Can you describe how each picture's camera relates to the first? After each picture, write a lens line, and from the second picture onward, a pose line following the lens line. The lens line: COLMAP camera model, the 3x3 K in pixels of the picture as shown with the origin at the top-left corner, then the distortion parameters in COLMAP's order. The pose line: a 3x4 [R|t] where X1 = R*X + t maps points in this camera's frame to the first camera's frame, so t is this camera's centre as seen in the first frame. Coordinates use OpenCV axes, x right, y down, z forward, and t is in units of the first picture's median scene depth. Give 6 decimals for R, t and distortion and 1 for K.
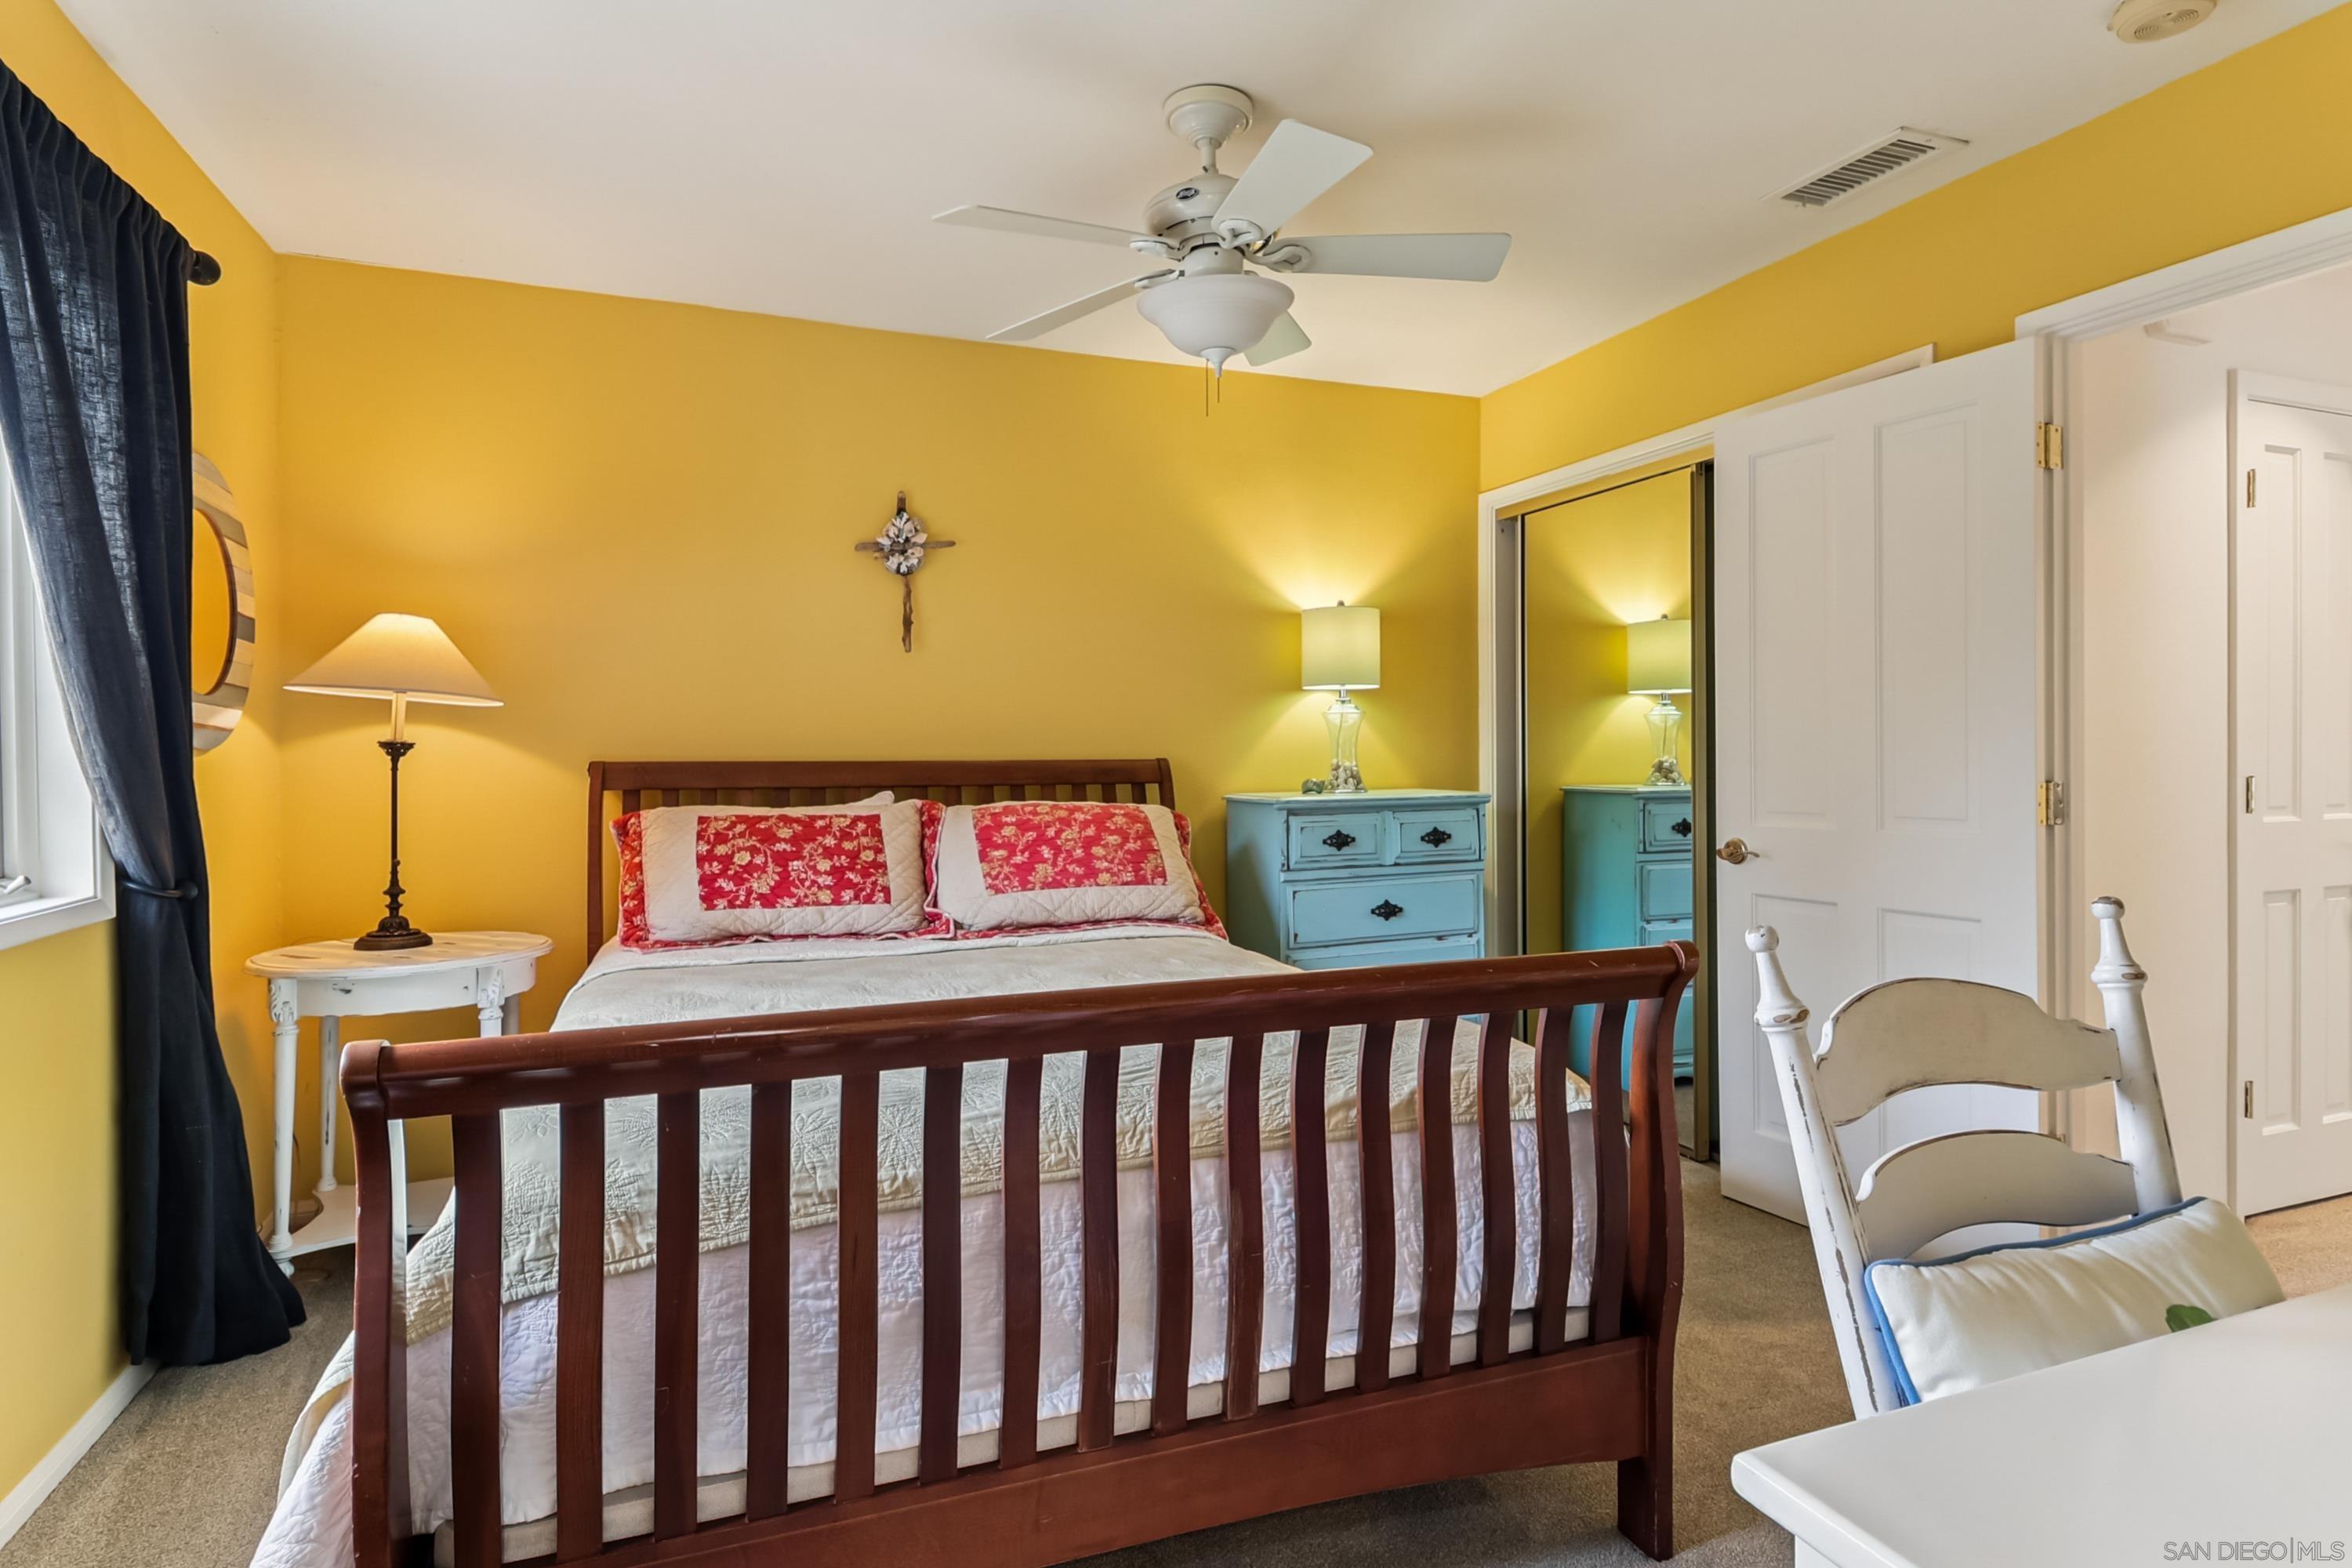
lens RADIAL K [[1228.4, 0, 1179.8], [0, 1228.4, 760.8], [0, 0, 1]] dist [0.017384, 0.001492]
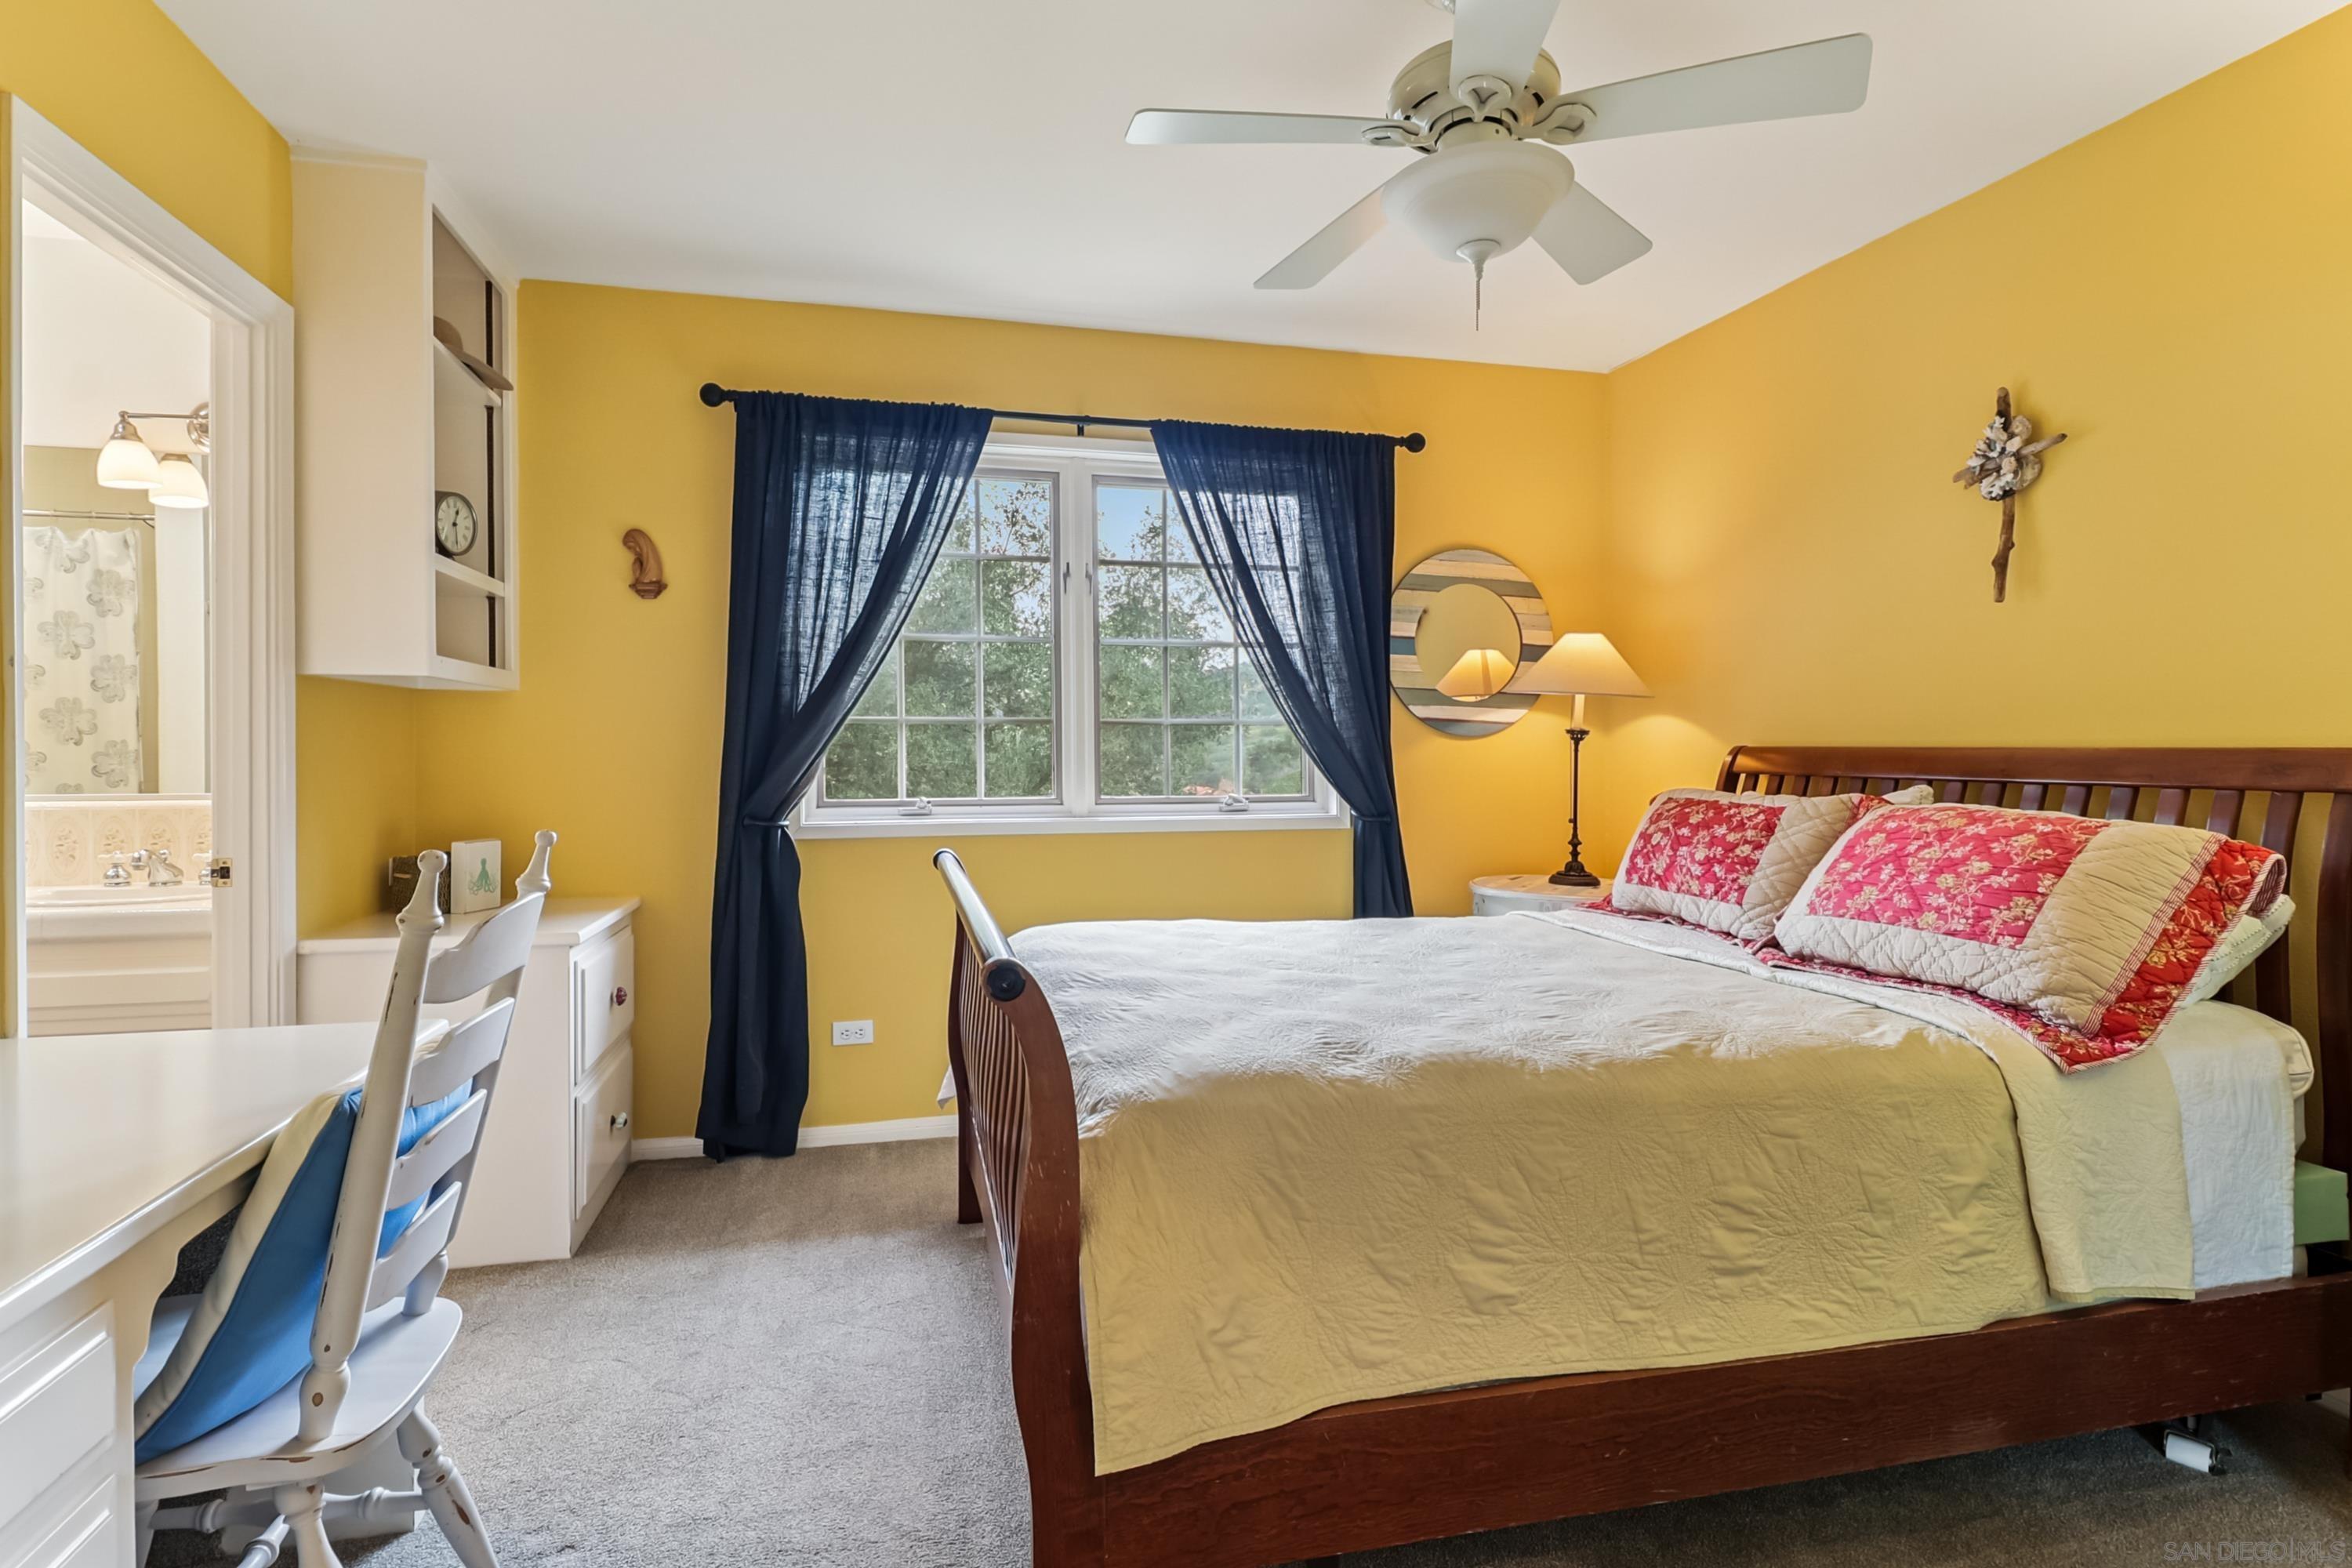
lens RADIAL K [[1228.4, 0, 1179.6], [0, 1228.4, 773.8], [0, 0, 1]] dist [0.017384, 0.001492]
pose [[-0.121161, 0.022836, -0.992370, 0.701902], [-0.015064, 0.999578, 0.024841, 0.005440], [0.992519, 0.017958, -0.120765, 0.717327]]
